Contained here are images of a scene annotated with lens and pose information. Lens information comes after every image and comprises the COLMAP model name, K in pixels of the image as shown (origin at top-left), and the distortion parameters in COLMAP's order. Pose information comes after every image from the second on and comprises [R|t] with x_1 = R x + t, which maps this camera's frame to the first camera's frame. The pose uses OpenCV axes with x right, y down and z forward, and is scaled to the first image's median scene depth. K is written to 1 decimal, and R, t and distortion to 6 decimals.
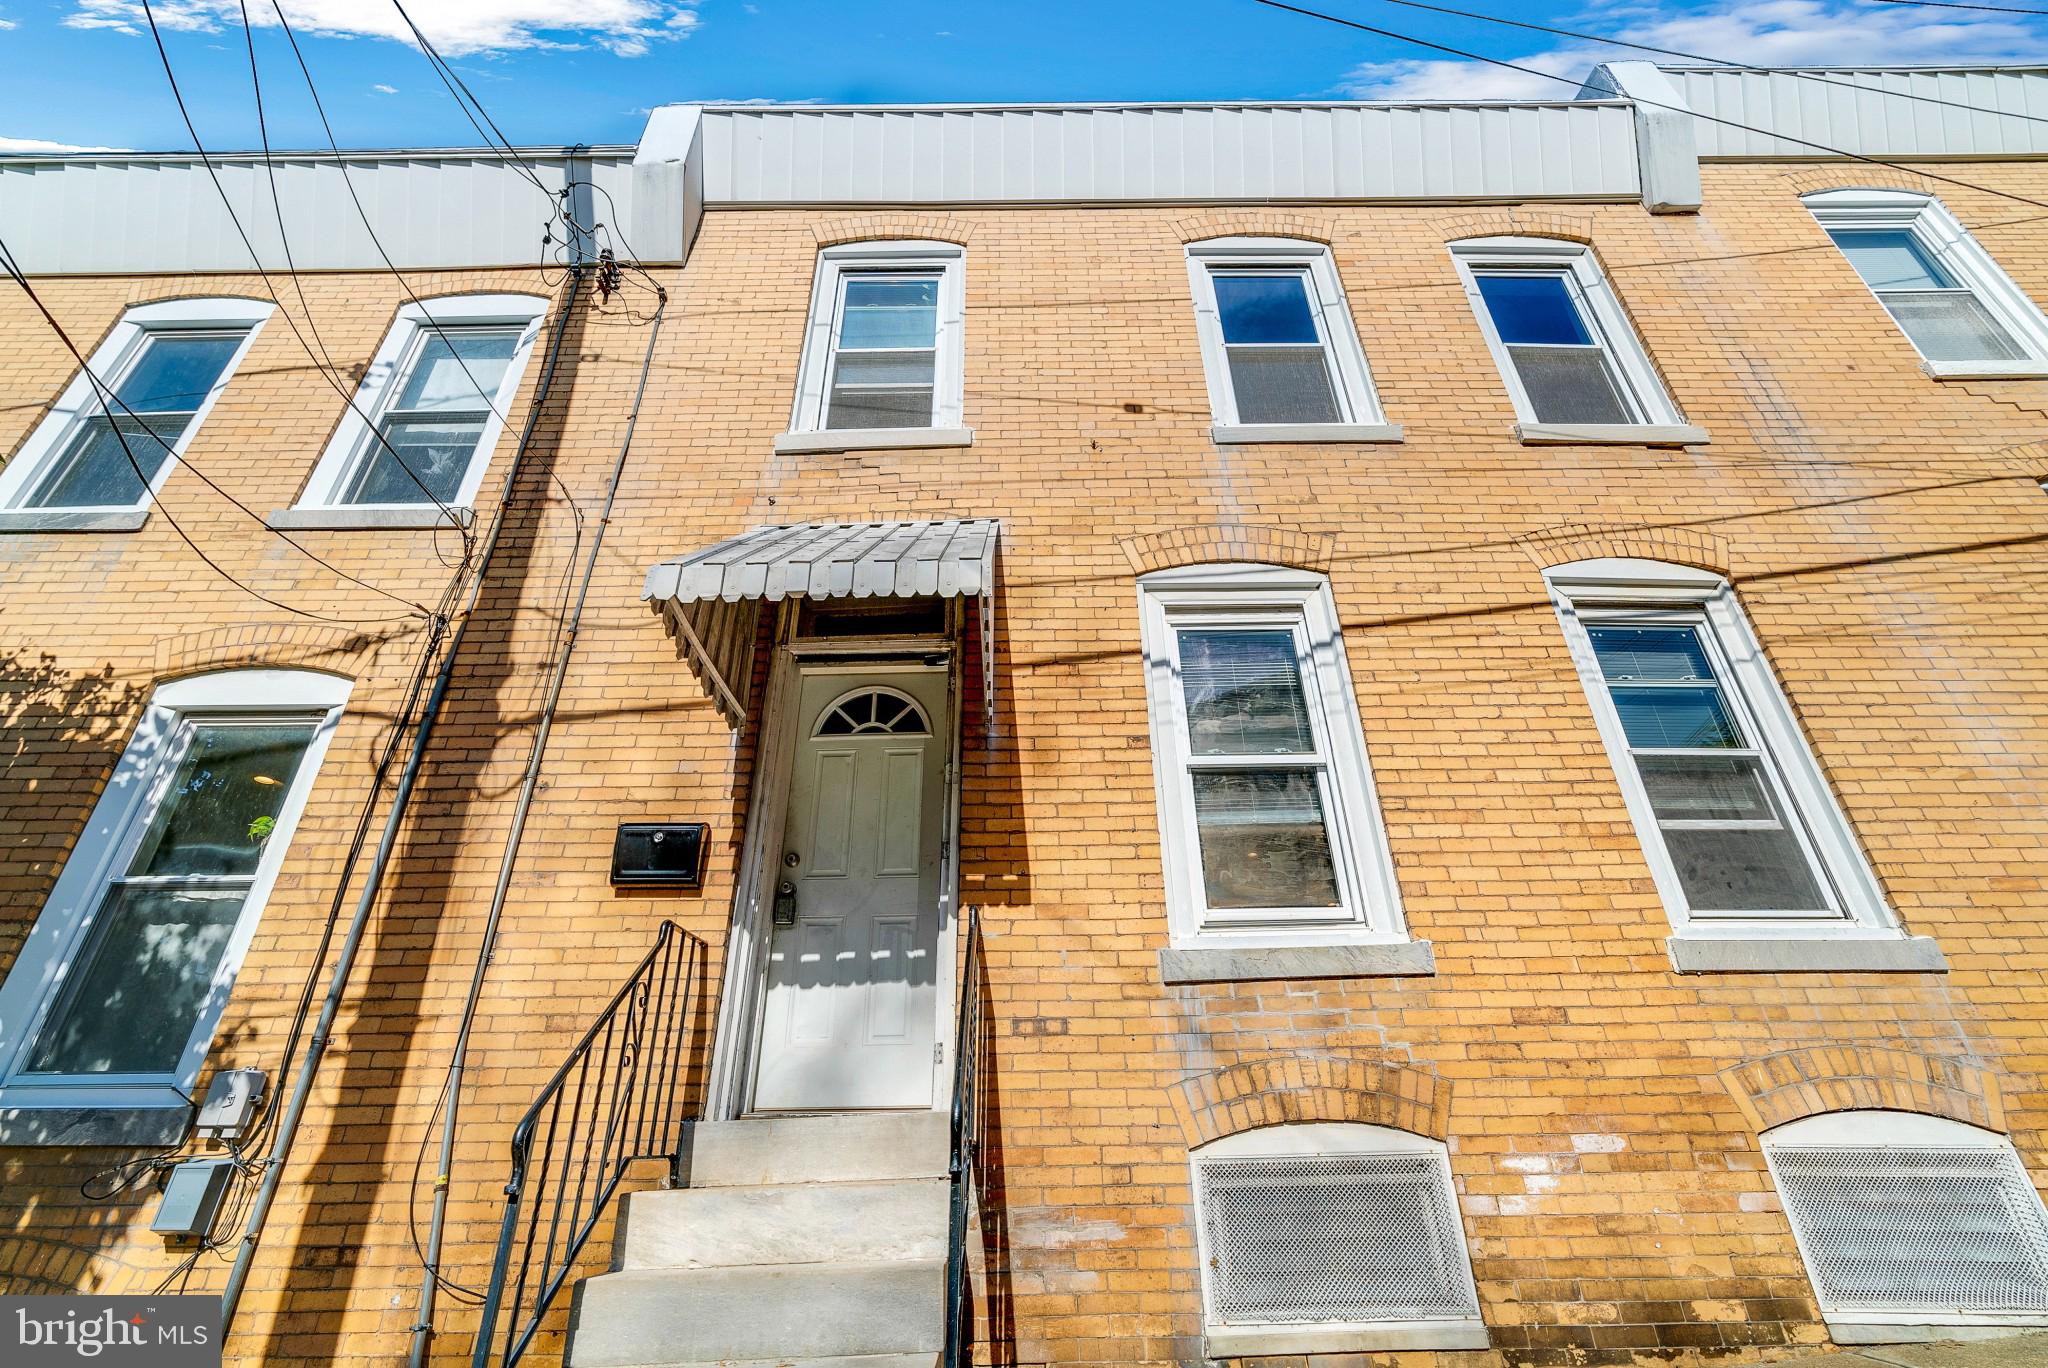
lens RADIAL K [[944.2, 0, 1011.5], [0, 944.2, 680.5], [0, 0, 1]] dist [-0.012804, 0.006711]
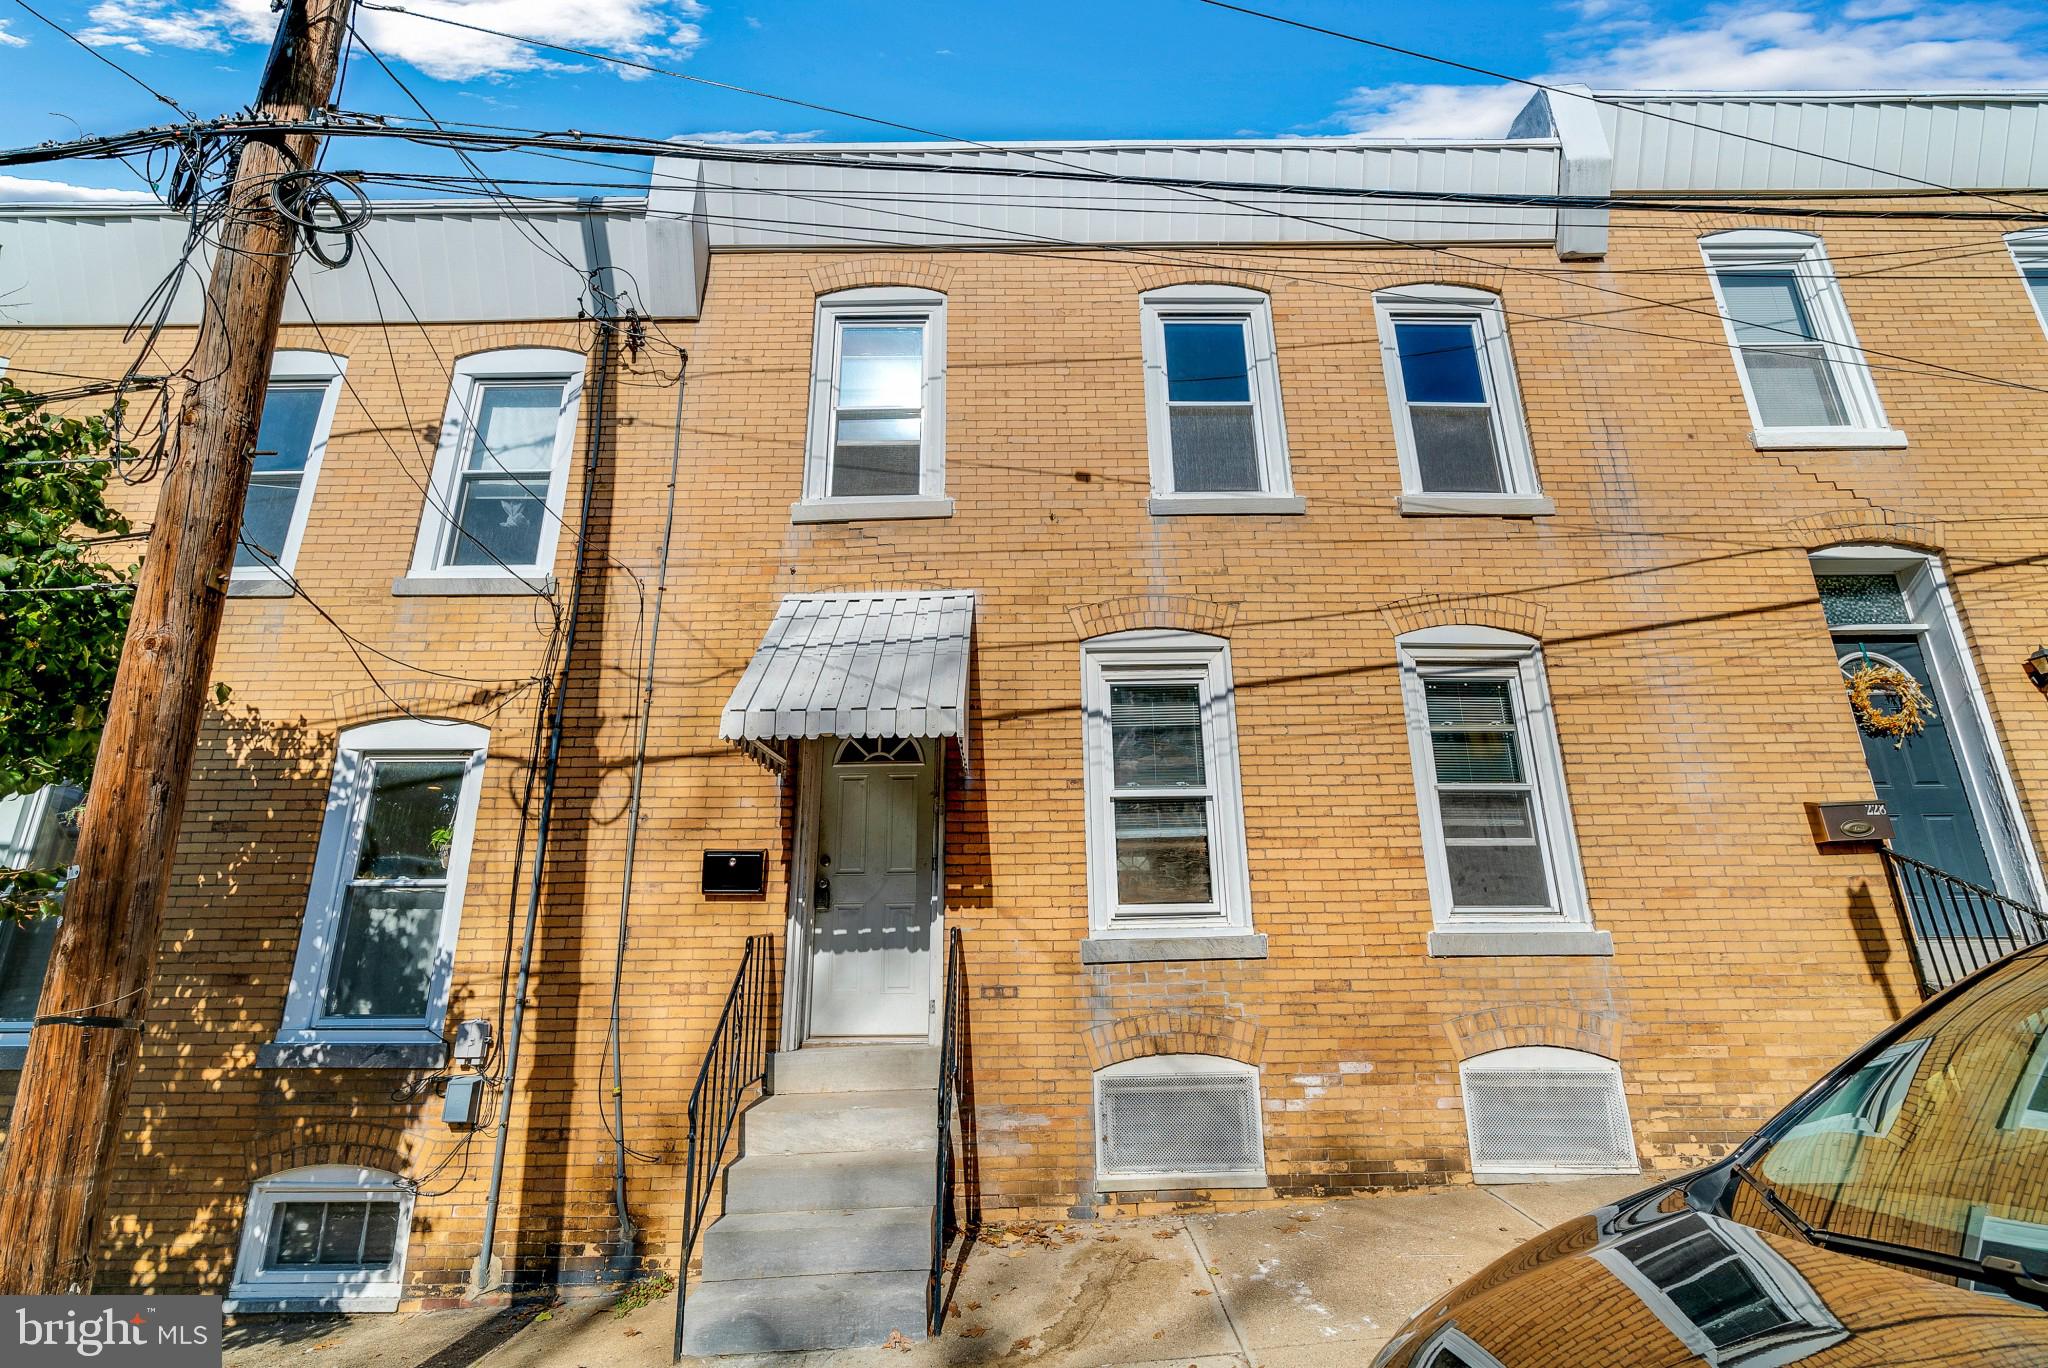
lens RADIAL K [[944.2, 0, 1011.5], [0, 944.2, 680.5], [0, 0, 1]] dist [-0.012804, 0.006711]
pose [[0.999988, 0.001990, 0.004577, 0.036116], [-0.003009, 0.972031, 0.234835, -0.403454], [-0.003981, -0.234846, 0.972025, -0.296803]]
